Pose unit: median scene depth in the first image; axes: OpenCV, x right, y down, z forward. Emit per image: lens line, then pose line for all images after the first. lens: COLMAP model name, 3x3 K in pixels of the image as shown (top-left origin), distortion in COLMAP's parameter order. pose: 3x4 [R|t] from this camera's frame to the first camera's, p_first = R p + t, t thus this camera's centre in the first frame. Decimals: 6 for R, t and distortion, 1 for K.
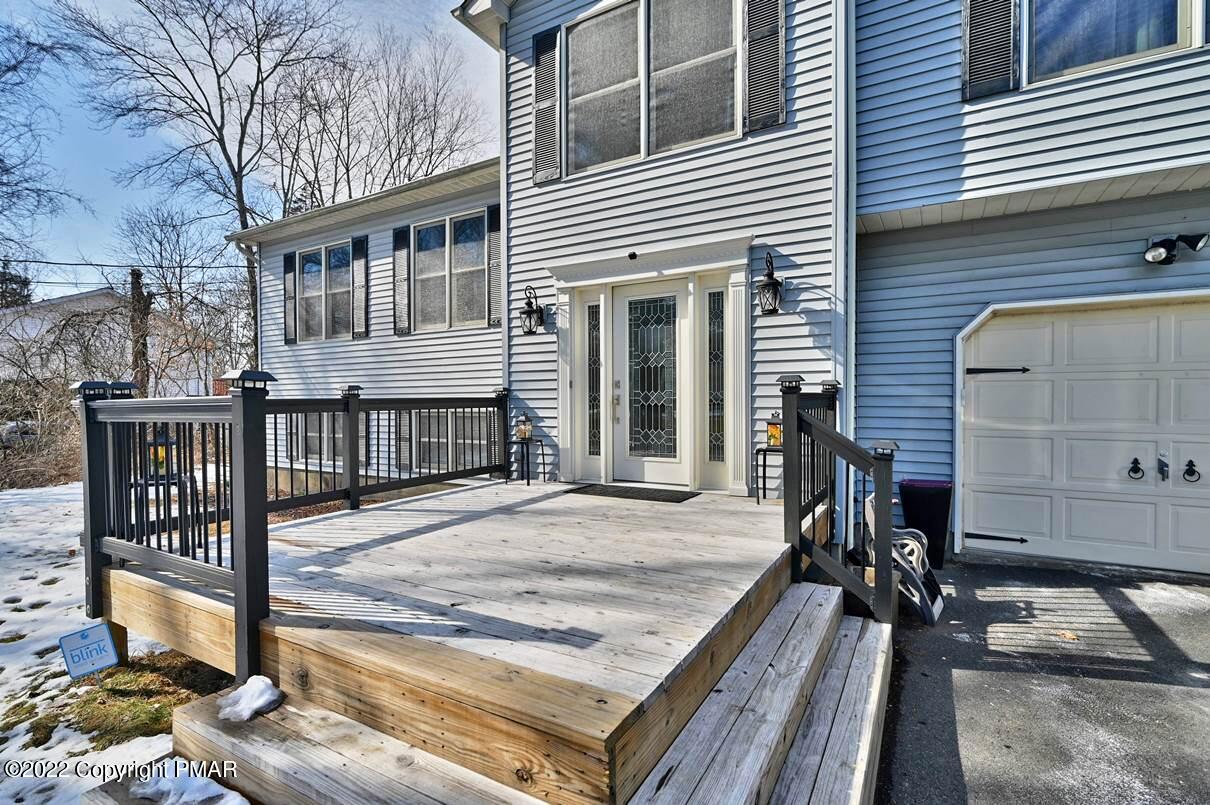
lens RADIAL K [[571.8, 0, 604.1], [0, 571.8, 407.0], [0, 0, 1]] dist [-0.003820, 0.000006]
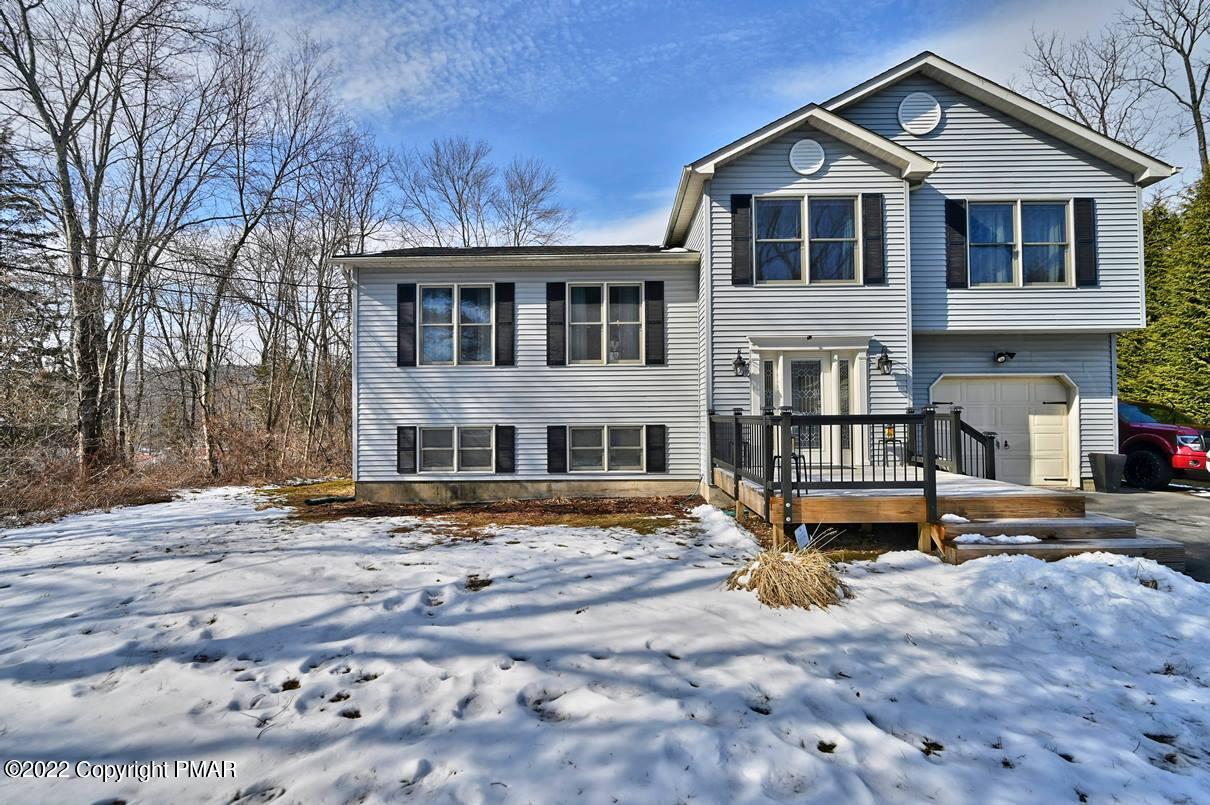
lens RADIAL K [[571.8, 0, 600.0], [0, 571.8, 402.1], [0, 0, 1]] dist [-0.003820, 0.000006]
pose [[0.868272, 0.012934, 0.495920, -1.428109], [0.007559, 0.999199, -0.039294, 0.007393], [-0.496031, 0.037867, 0.867479, -0.241260]]
